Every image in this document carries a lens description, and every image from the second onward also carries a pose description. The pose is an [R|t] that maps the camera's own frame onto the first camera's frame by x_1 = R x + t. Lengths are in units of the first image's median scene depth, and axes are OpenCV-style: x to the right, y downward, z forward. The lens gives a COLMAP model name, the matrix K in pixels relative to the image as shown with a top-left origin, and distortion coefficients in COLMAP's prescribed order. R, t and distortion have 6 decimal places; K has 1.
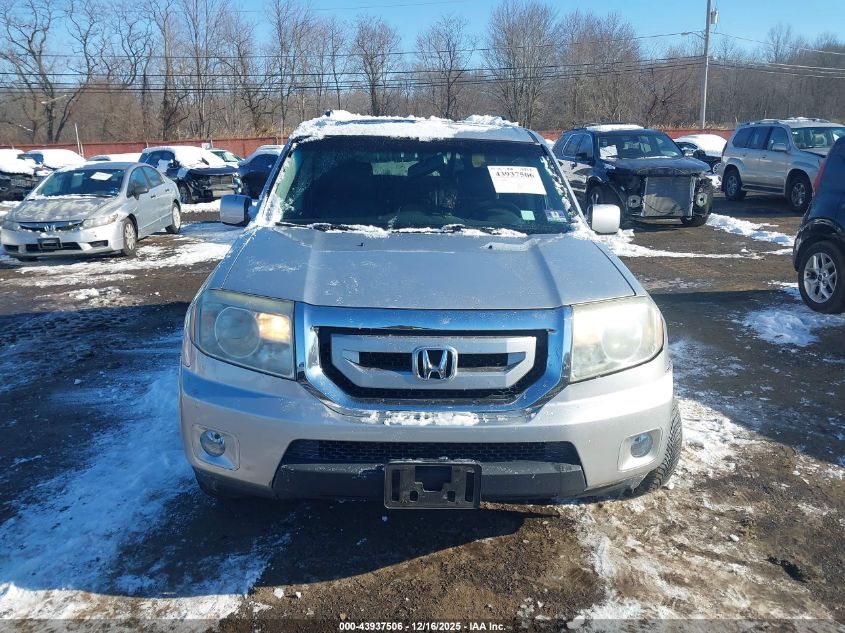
lens RADIAL K [[670.5, 0, 422.5], [0, 670.5, 316.5], [0, 0, 1]] dist [0.001288, 0.000891]
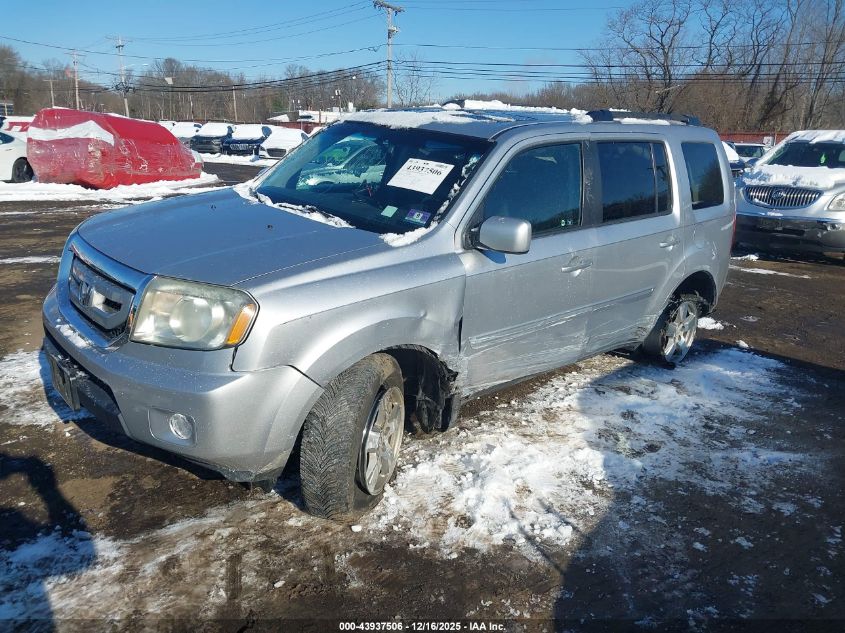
lens RADIAL K [[670.5, 0, 422.5], [0, 670.5, 316.5], [0, 0, 1]] dist [0.001288, 0.000891]
pose [[0.643121, 0.248892, -0.724188, 0.803008], [-0.239158, 0.963684, 0.118817, -0.115609], [0.727461, 0.096781, 0.679290, 0.349184]]
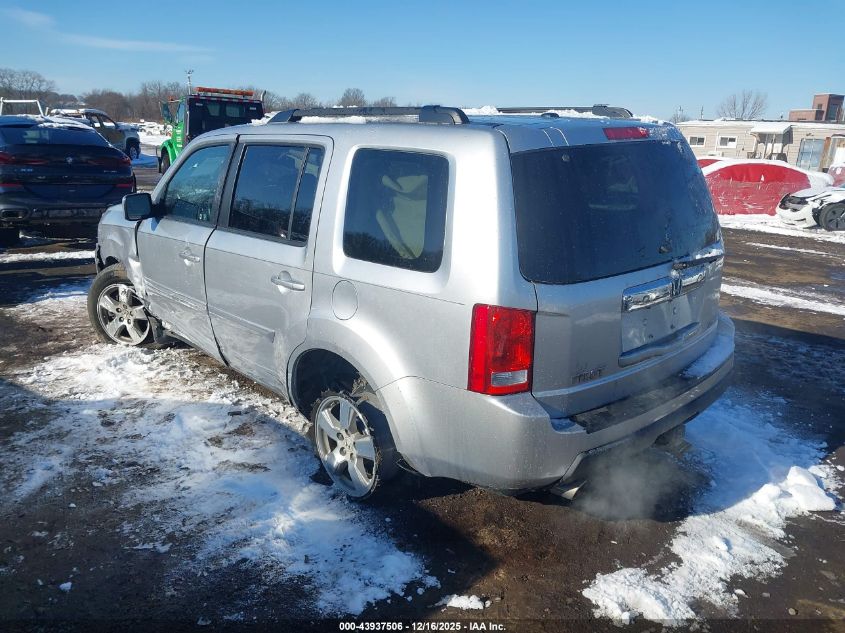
lens RADIAL K [[670.5, 0, 422.5], [0, 670.5, 316.5], [0, 0, 1]] dist [0.001288, 0.000891]
pose [[-0.770598, 0.159502, -0.617039, 0.609737], [-0.180025, 0.874271, 0.450822, -0.559651], [0.611367, 0.458485, -0.644998, 2.038513]]
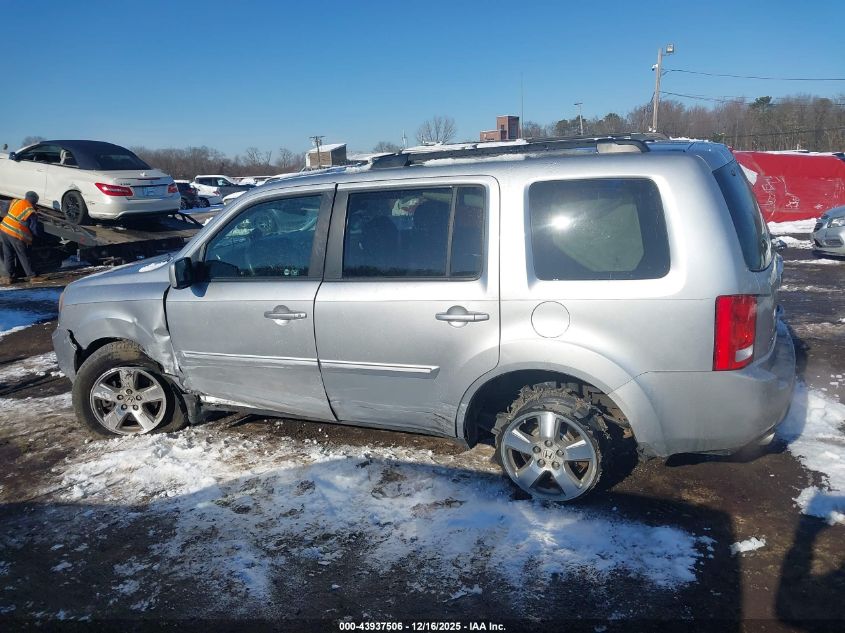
lens RADIAL K [[670.5, 0, 422.5], [0, 670.5, 316.5], [0, 0, 1]] dist [0.001288, 0.000891]
pose [[-0.445649, 0.234104, -0.864056, 0.979460], [-0.171477, 0.925005, 0.339060, -0.478406], [0.878631, 0.299267, -0.372084, 1.667279]]
